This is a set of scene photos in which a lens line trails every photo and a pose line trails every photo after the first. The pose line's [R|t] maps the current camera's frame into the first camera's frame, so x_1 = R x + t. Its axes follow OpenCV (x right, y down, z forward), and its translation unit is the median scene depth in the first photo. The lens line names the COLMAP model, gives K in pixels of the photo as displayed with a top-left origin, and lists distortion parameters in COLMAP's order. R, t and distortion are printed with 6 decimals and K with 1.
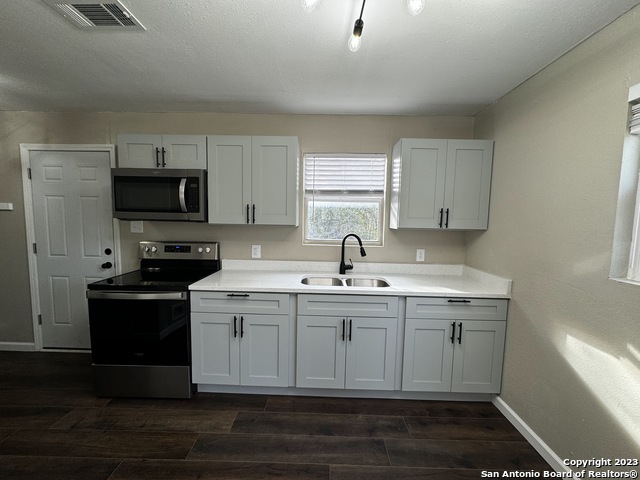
lens RADIAL K [[254.8, 0, 320.0], [0, 254.8, 240.0], [0, 0, 1]] dist [-0.002459, 0.000185]
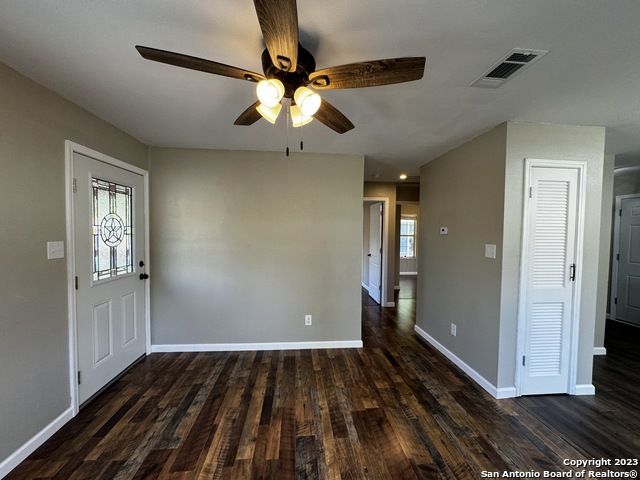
lens RADIAL K [[254.8, 0, 320.0], [0, 254.8, 240.0], [0, 0, 1]] dist [-0.002459, 0.000185]
pose [[0.103122, 0.016705, -0.994528, 0.396144], [-0.089683, 0.995943, 0.007430, 0.101598], [0.990617, 0.088426, 0.104202, -1.343383]]
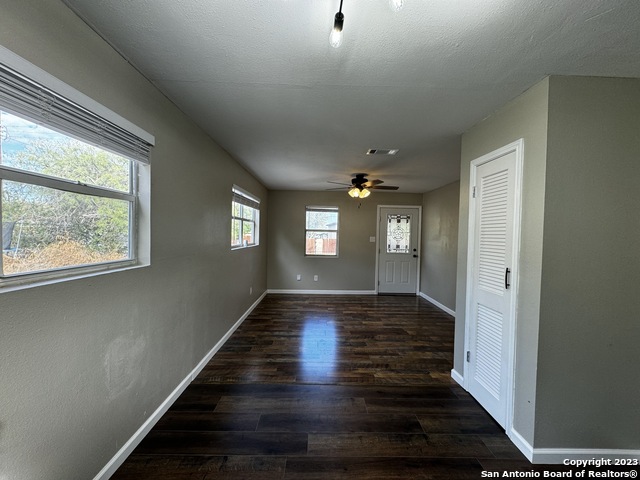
lens RADIAL K [[254.8, 0, 320.0], [0, 254.8, 240.0], [0, 0, 1]] dist [-0.002459, 0.000185]
pose [[-0.998769, -0.041462, -0.027230, 0.117176], [-0.044101, 0.993513, 0.104814, -0.042847], [0.022708, 0.105886, -0.994119, 0.661704]]
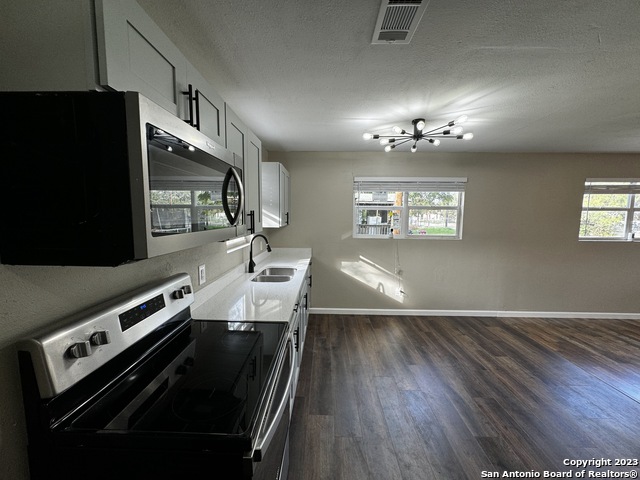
lens RADIAL K [[254.8, 0, 320.0], [0, 254.8, 240.0], [0, 0, 1]] dist [-0.002459, 0.000185]
pose [[0.008053, -0.118268, 0.992949, -1.116155], [0.074297, 0.990307, 0.117351, -0.126448], [-0.997204, 0.072829, 0.016762, 0.782026]]
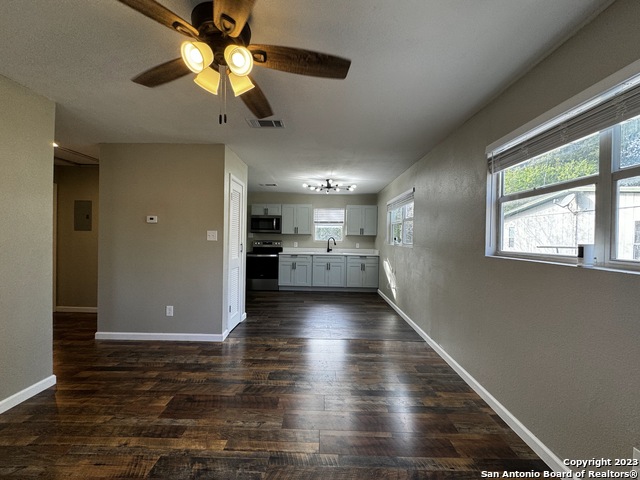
lens RADIAL K [[254.8, 0, 320.0], [0, 254.8, 240.0], [0, 0, 1]] dist [-0.002459, 0.000185]
pose [[0.999990, -0.002995, 0.003186, -0.008119], [0.003214, 0.997446, -0.071359, 0.222989], [-0.002965, 0.071368, 0.997446, -1.950817]]
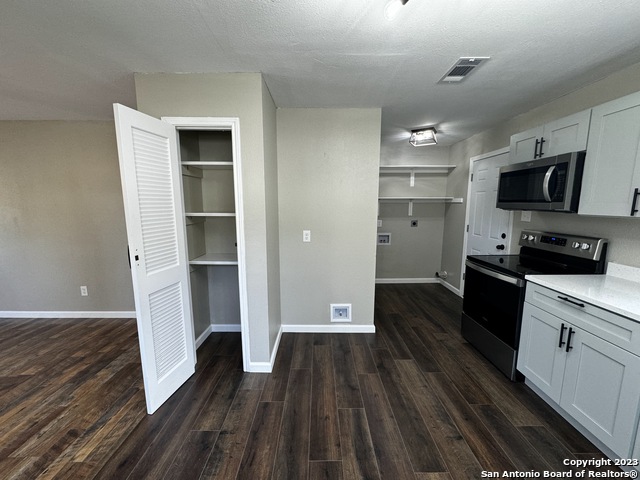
lens RADIAL K [[254.8, 0, 320.0], [0, 254.8, 240.0], [0, 0, 1]] dist [-0.002459, 0.000185]
pose [[0.018783, 0.124669, -0.992021, 0.413570], [-0.080047, 0.989198, 0.122799, -0.015966], [0.996614, 0.077102, 0.028560, 0.125301]]
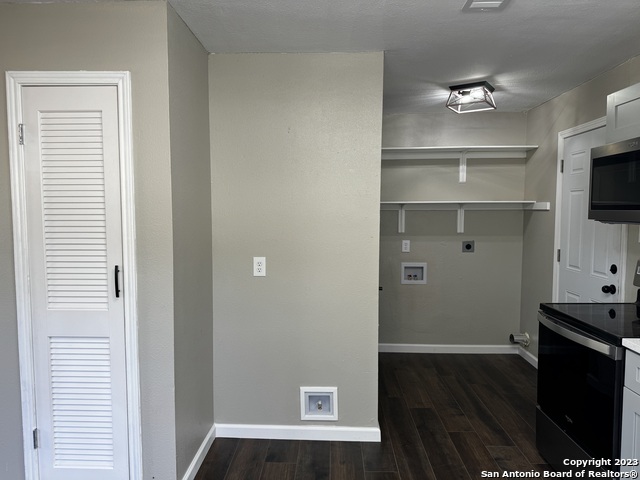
lens RADIAL K [[449.4, 0, 317.9], [0, 449.4, 241.8], [0, 0, 1]] dist [0.065363, -0.096227]
pose [[-0.020131, 0.051050, -0.998493, 0.450636], [-0.082583, 0.995198, 0.052547, -0.029313], [0.996381, 0.083517, -0.015818, 0.282832]]
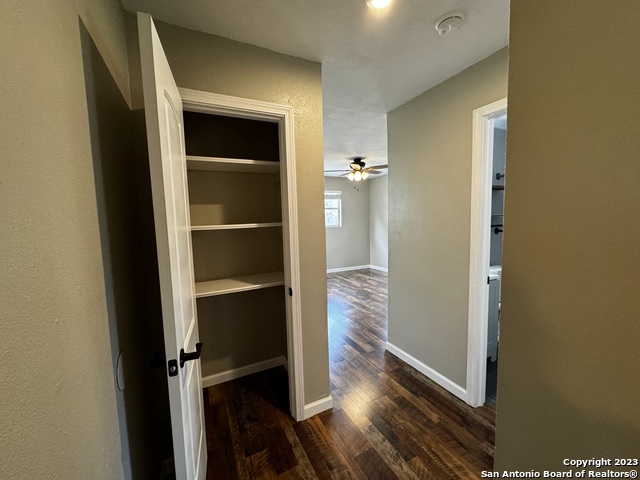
lens RADIAL K [[254.8, 0, 320.0], [0, 254.8, 240.0], [0, 0, 1]] dist [-0.002459, 0.000185]
pose [[-0.453686, -0.075603, 0.887949, -2.003249], [0.099260, 0.985908, 0.134659, 0.000050], [-0.885616, 0.149231, -0.439788, -0.119130]]
